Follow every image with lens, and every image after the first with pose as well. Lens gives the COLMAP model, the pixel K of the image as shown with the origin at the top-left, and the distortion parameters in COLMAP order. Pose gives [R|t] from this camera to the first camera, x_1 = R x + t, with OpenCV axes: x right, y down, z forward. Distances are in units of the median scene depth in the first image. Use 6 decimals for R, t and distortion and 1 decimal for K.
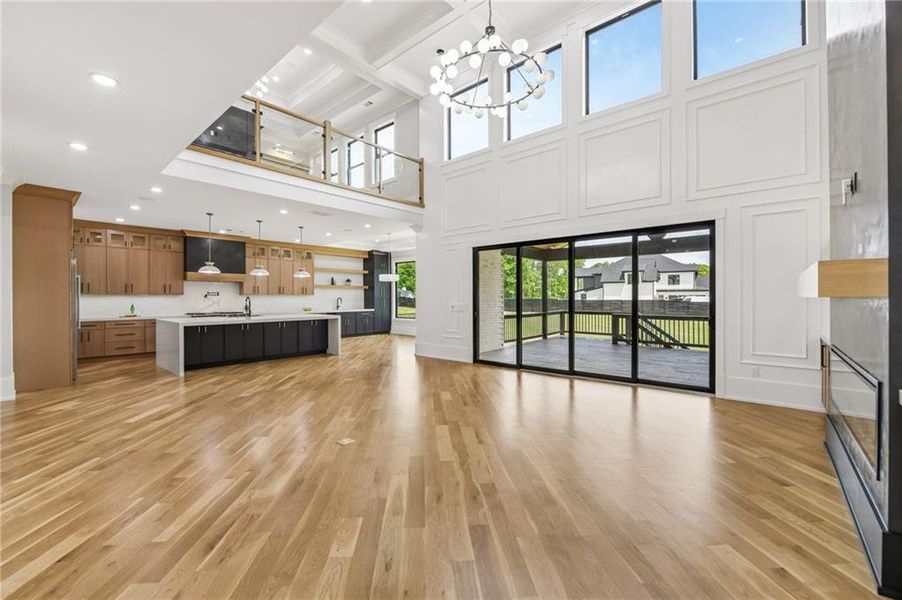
lens RADIAL K [[369.9, 0, 443.6], [0, 369.9, 299.2], [0, 0, 1]] dist [-0.011298, 0.000018]
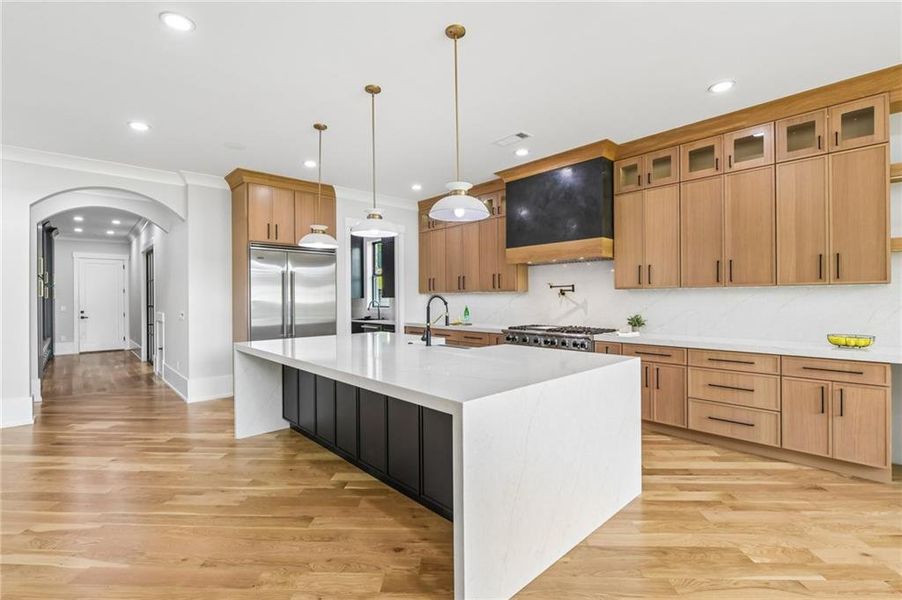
lens RADIAL K [[417.8, 0, 454.2], [0, 417.8, 292.7], [0, 0, 1]] dist [-0.003511, -0.003842]
pose [[-0.087121, -0.010350, -0.996144, -0.072628], [0.002855, 0.999939, -0.010639, -0.002740], [0.996194, -0.003770, -0.087086, 0.846760]]
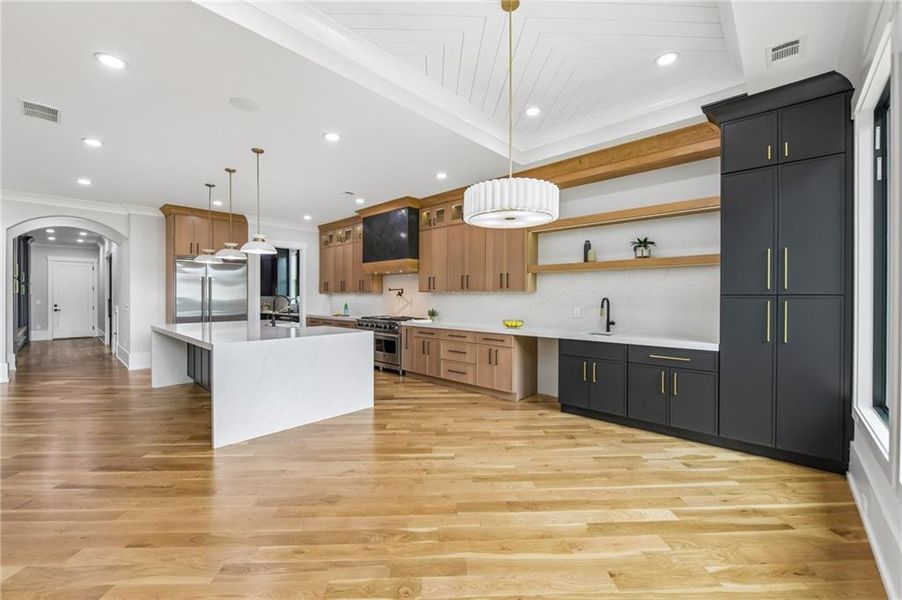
lens RADIAL K [[375.1, 0, 458.5], [0, 375.1, 294.5], [0, 0, 1]] dist [-0.009344, -0.000459]
pose [[-0.004330, -0.004675, -0.999980, 0.084649], [-0.006668, 0.999967, -0.004646, -0.004470], [0.999968, 0.006648, -0.004361, 1.047116]]
